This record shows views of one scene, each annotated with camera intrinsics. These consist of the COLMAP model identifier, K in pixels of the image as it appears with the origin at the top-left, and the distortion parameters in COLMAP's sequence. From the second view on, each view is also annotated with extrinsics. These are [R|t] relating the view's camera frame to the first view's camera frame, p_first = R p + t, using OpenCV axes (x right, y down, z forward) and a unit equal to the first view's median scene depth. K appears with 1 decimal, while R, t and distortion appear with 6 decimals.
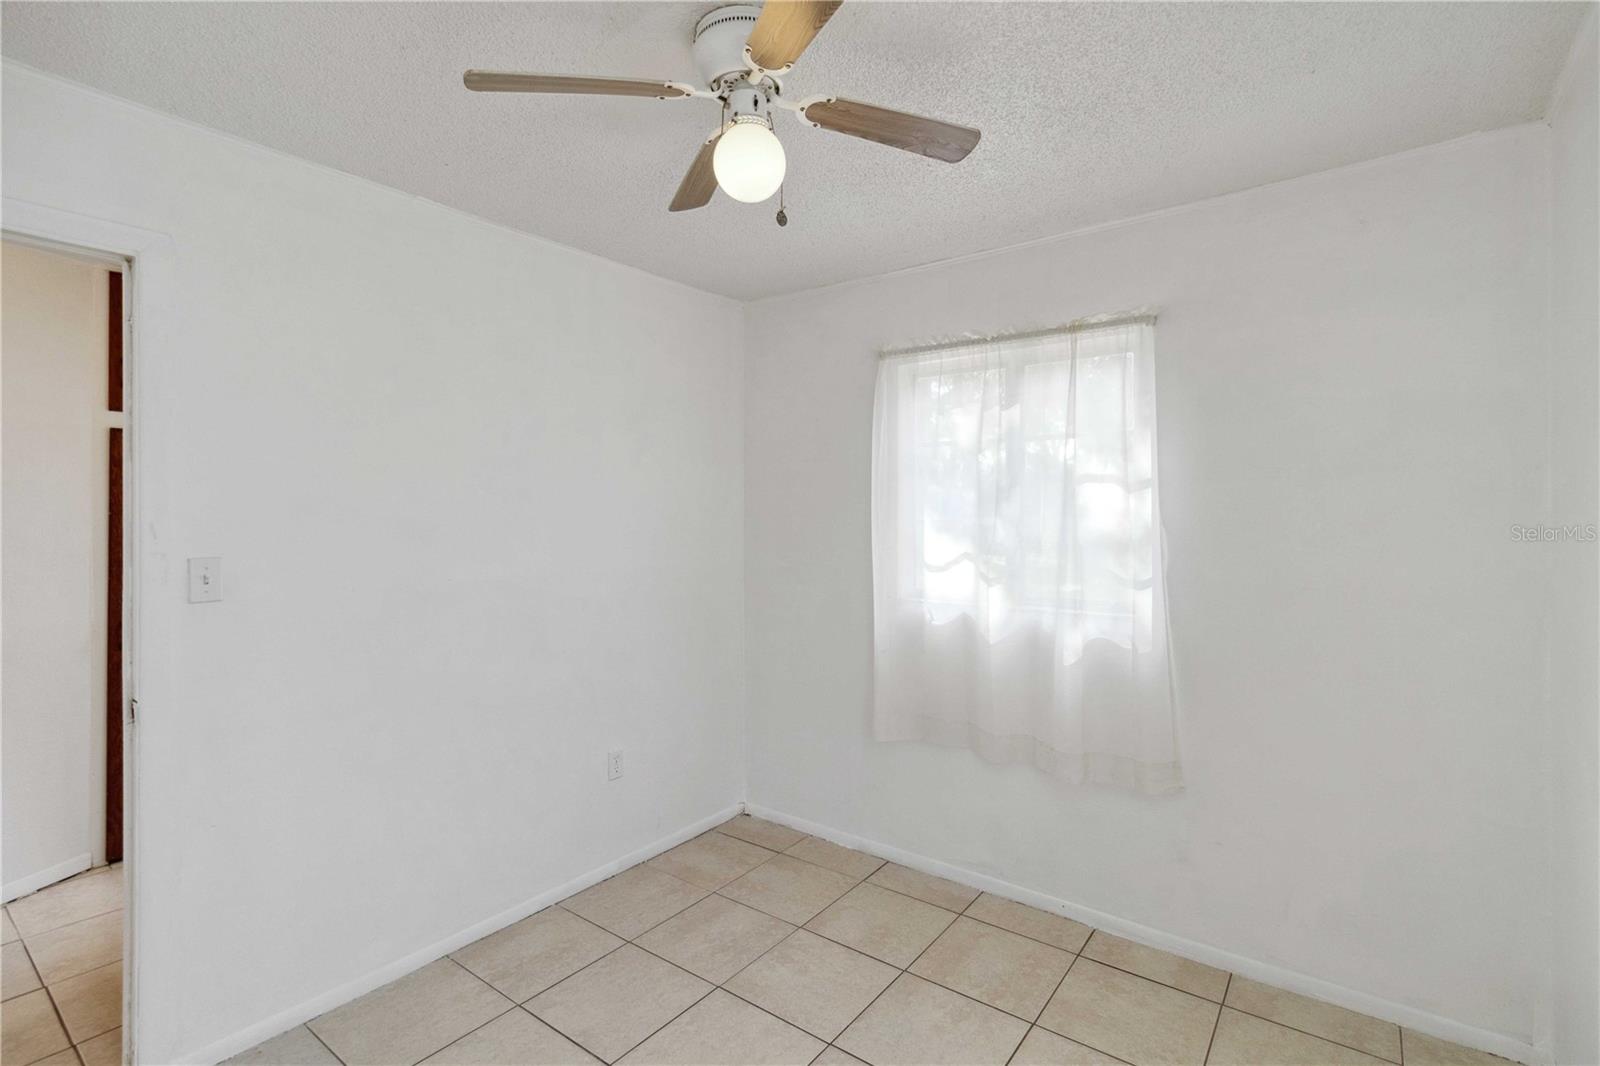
lens RADIAL K [[747.4, 0, 801.0], [0, 747.4, 521.7], [0, 0, 1]] dist [-0.001342, 0.000174]
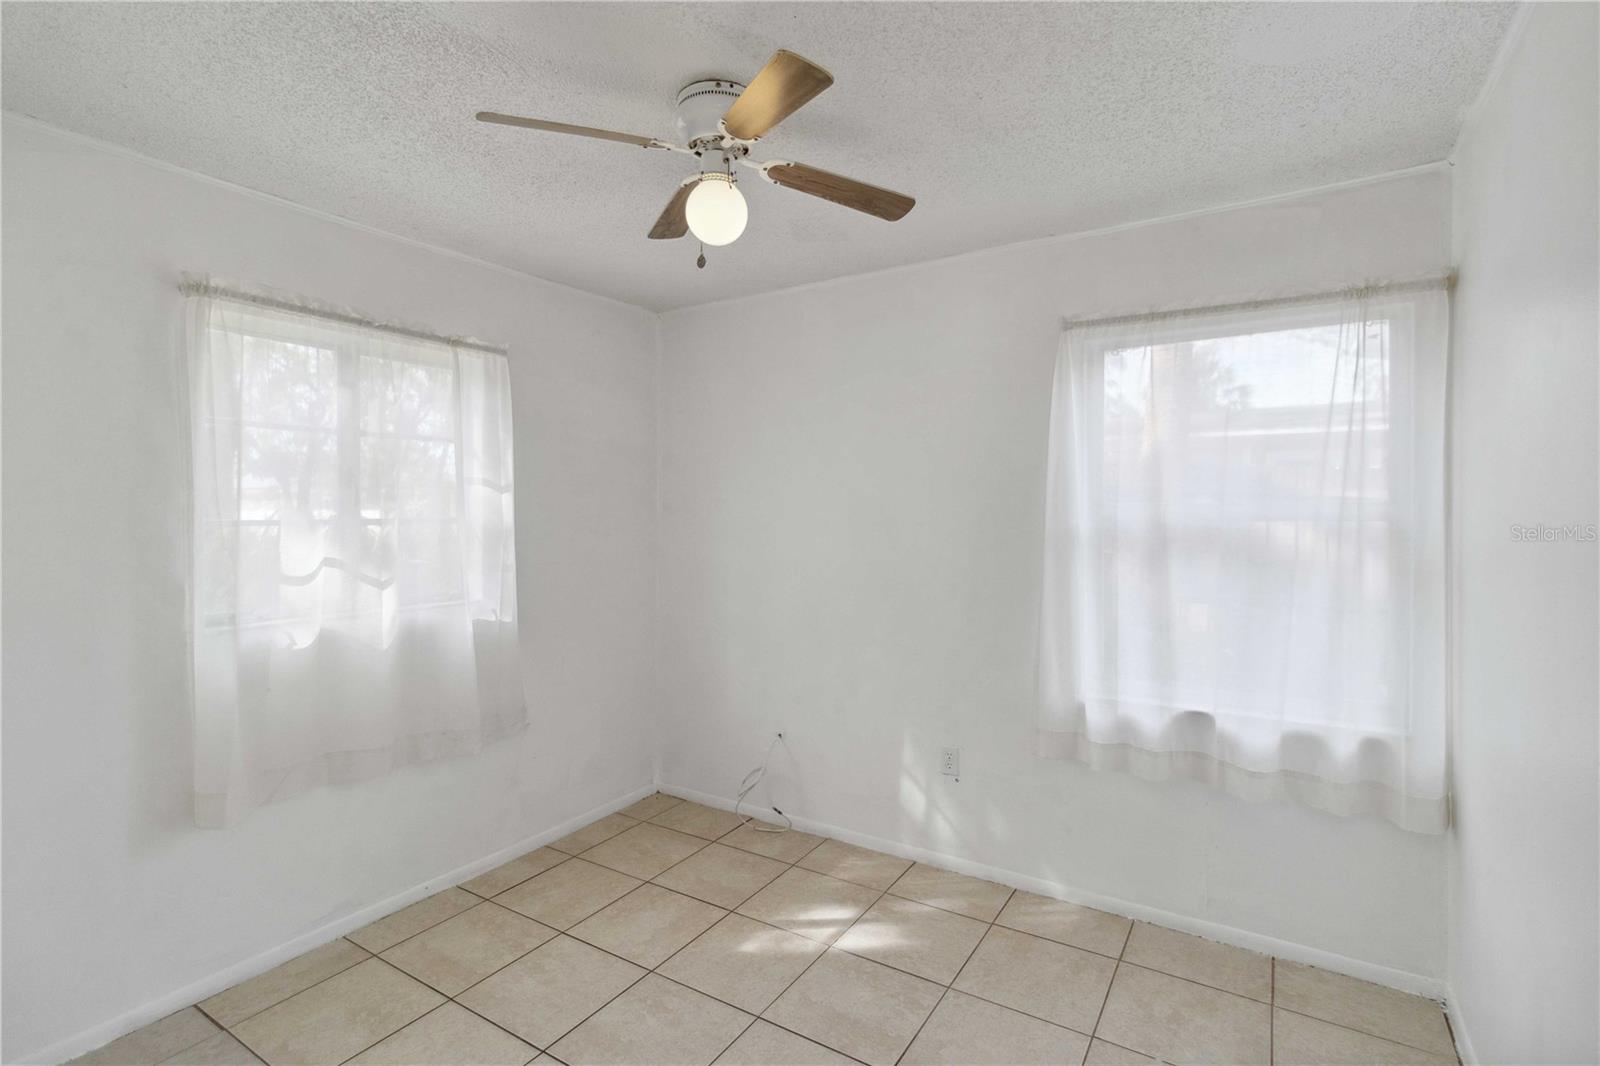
lens RADIAL K [[747.4, 0, 799.8], [0, 747.4, 521.8], [0, 0, 1]] dist [-0.001342, 0.000174]
pose [[-0.075673, -0.013418, 0.997042, -0.754972], [0.016466, 0.999756, 0.014704, -0.003445], [-0.996997, 0.017529, -0.075434, 0.574375]]
